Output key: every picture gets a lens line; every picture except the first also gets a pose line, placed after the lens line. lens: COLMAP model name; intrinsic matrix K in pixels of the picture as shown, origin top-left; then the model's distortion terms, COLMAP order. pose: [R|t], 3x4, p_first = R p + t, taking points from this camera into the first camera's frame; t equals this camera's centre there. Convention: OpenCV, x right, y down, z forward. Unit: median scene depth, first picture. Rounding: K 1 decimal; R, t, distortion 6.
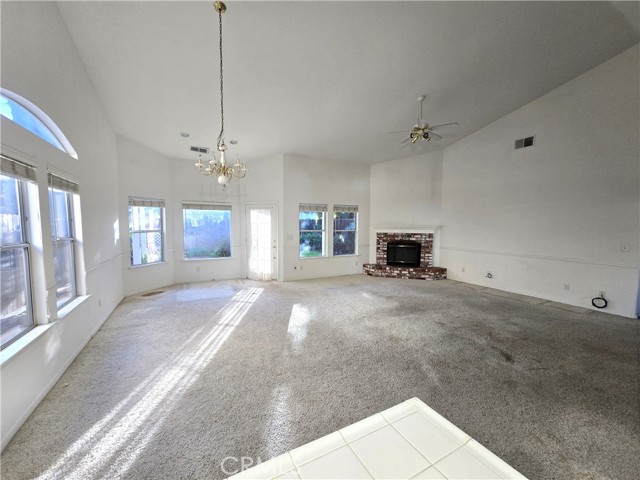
lens RADIAL K [[260.0, 0, 320.8], [0, 260.0, 242.9], [0, 0, 1]] dist [-0.000718, -0.000292]
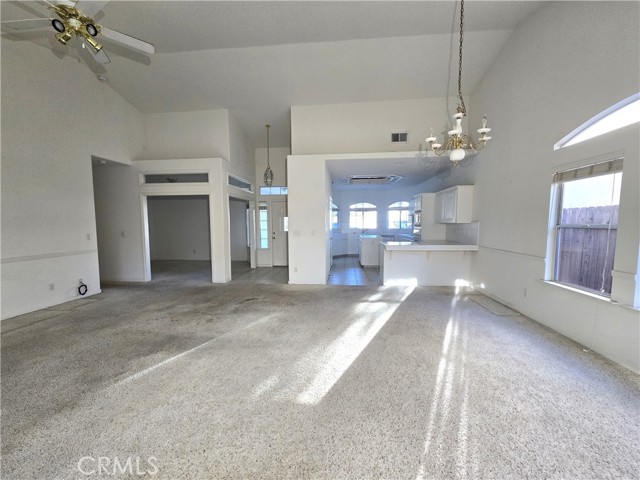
lens RADIAL K [[260.0, 0, 320.7], [0, 260.0, 242.1], [0, 0, 1]] dist [-0.000718, -0.000292]
pose [[-0.834579, -0.039823, 0.549447, -0.198890], [0.044248, 0.989315, 0.138914, -0.042505], [-0.549109, 0.140247, -0.823899, 0.819952]]
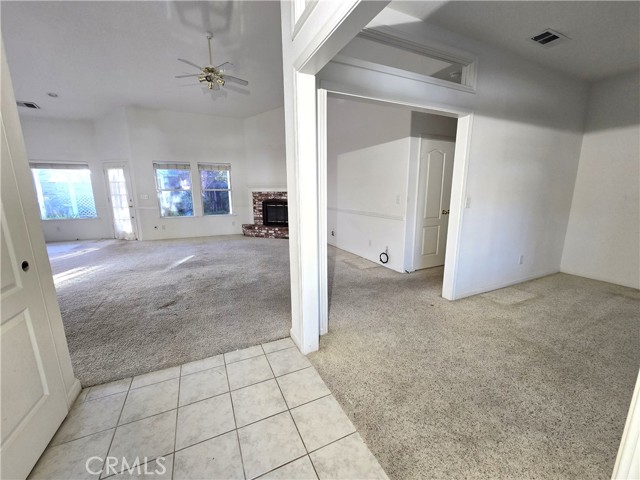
lens RADIAL K [[260.0, 0, 321.1], [0, 260.0, 243.7], [0, 0, 1]] dist [-0.000718, -0.000292]
pose [[0.999155, -0.001667, -0.041063, 0.549113], [0.006928, 0.991710, 0.128312, 0.032063], [0.040509, -0.128488, 0.990883, 0.021266]]
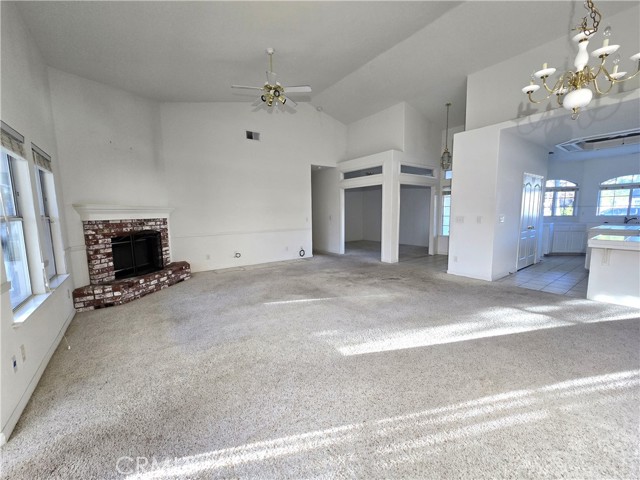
lens RADIAL K [[260.0, 0, 320.9], [0, 260.0, 242.4], [0, 0, 1]] dist [-0.000718, -0.000292]
pose [[-0.146708, -0.116140, 0.982338, -0.357144], [0.086575, 0.987765, 0.129712, -0.026817], [-0.985384, 0.104076, -0.134858, 0.685518]]
